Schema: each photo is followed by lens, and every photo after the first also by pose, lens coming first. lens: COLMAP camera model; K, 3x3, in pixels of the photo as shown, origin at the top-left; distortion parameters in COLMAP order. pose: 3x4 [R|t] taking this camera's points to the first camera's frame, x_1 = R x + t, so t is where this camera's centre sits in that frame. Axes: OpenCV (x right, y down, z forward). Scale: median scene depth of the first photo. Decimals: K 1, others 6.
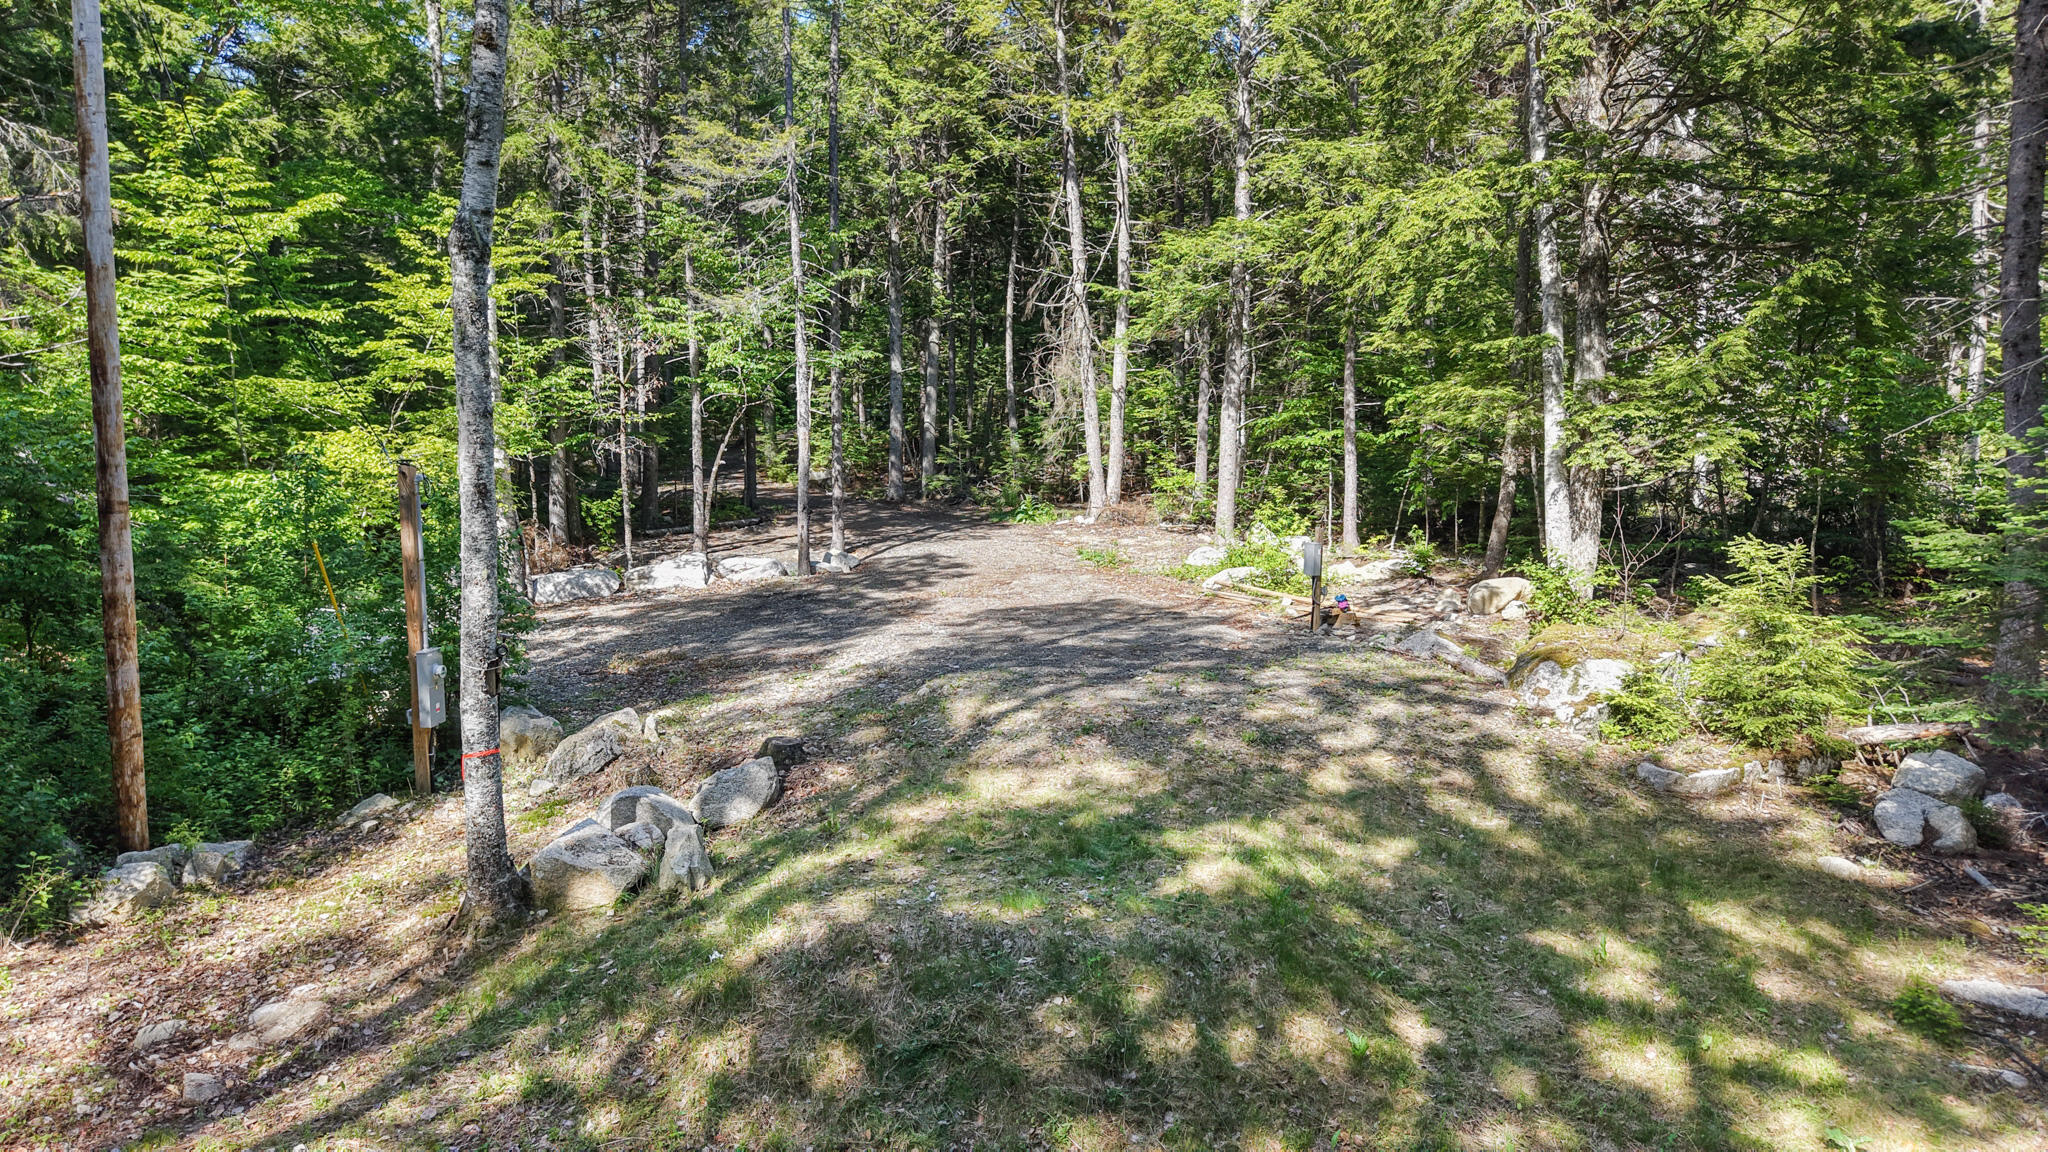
lens RADIAL K [[1415.1, 0, 1011.4], [0, 1415.1, 566.7], [0, 0, 1]] dist [0.047068, -0.058601]
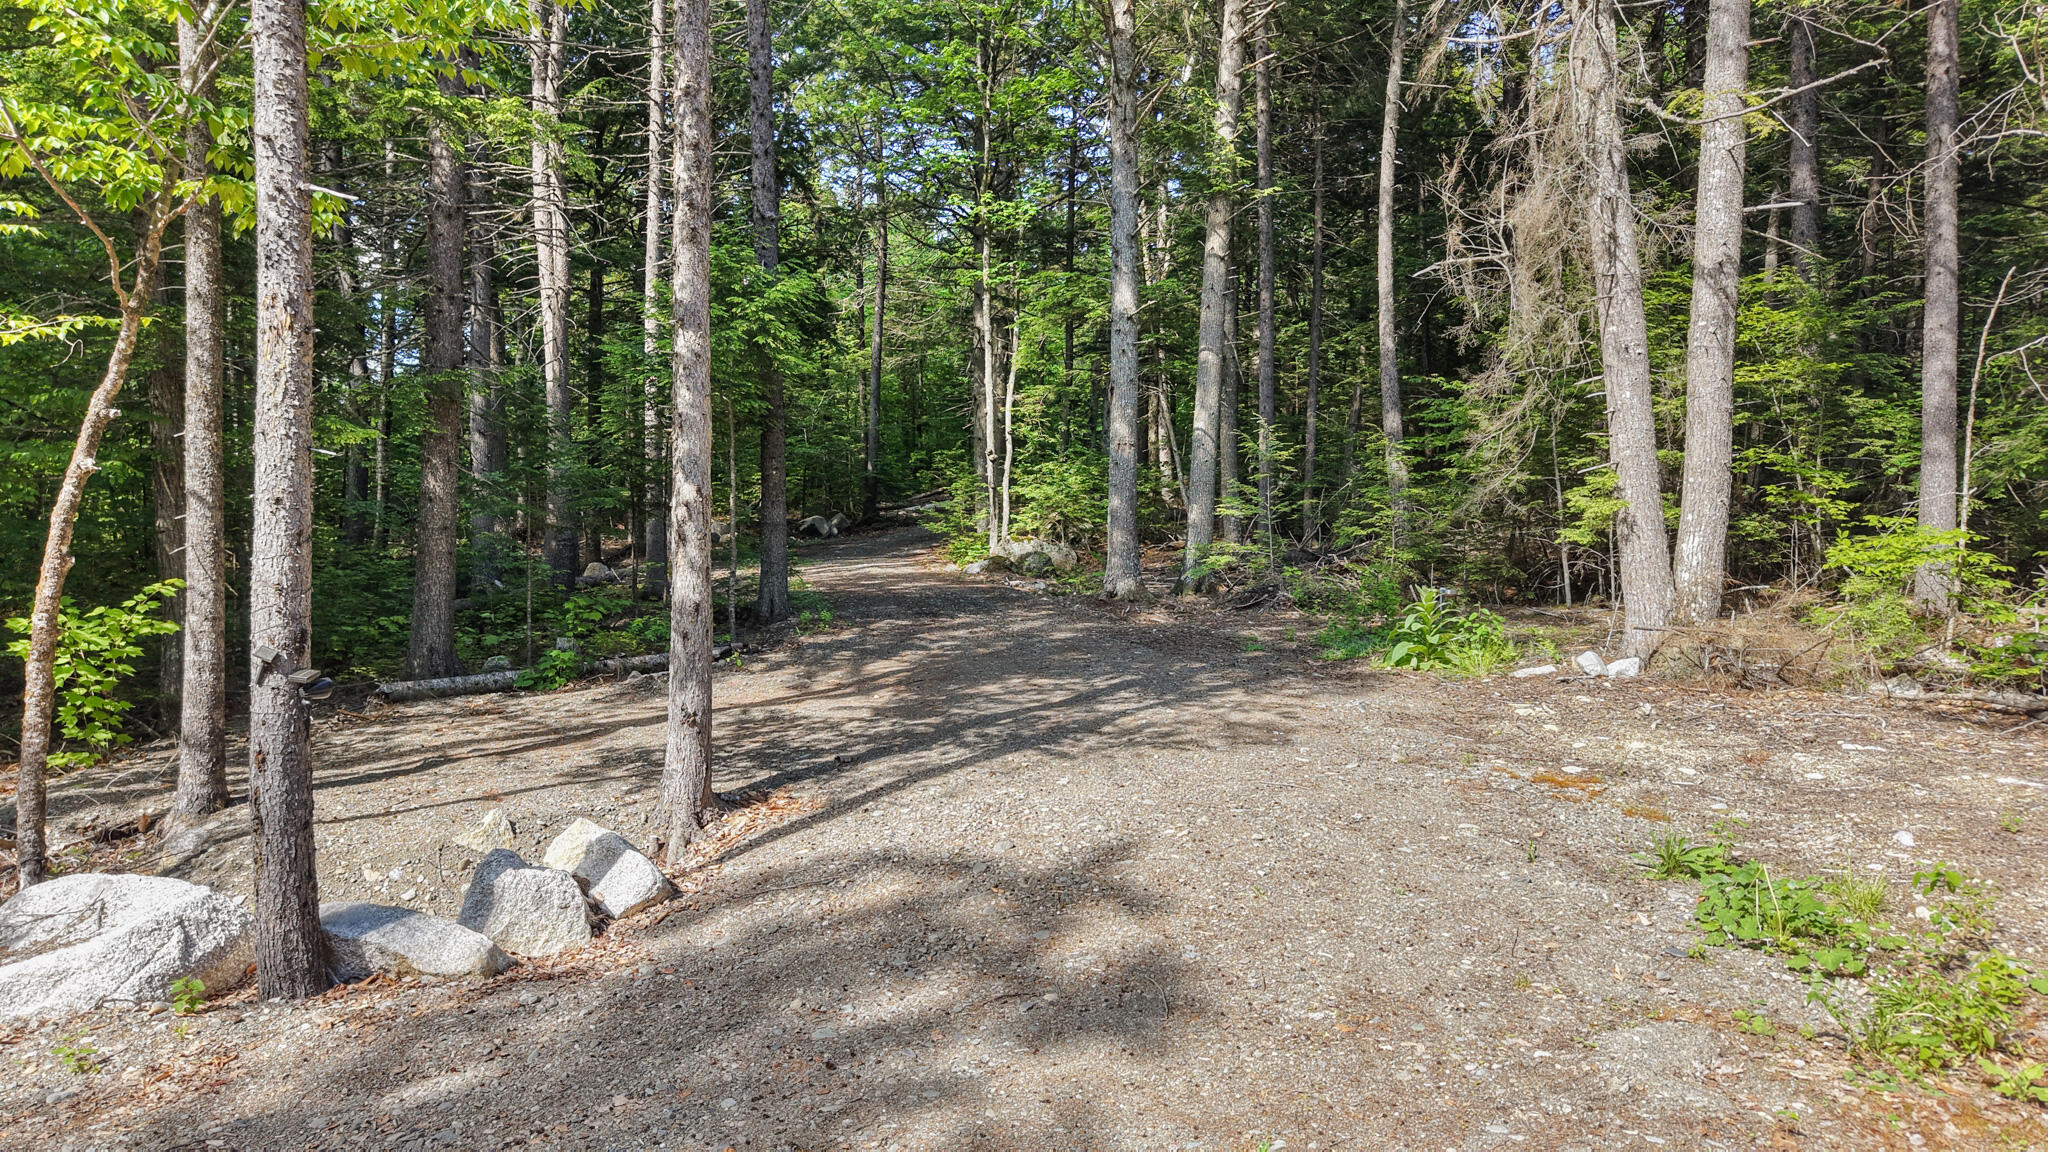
lens RADIAL K [[1415.1, 0, 1011.4], [0, 1415.1, 566.7], [0, 0, 1]] dist [0.047068, -0.058601]
pose [[0.960296, -0.004628, -0.278946, 0.011427], [-0.012170, 0.998216, -0.058460, -0.034660], [0.278718, 0.059534, 0.958526, 0.638067]]
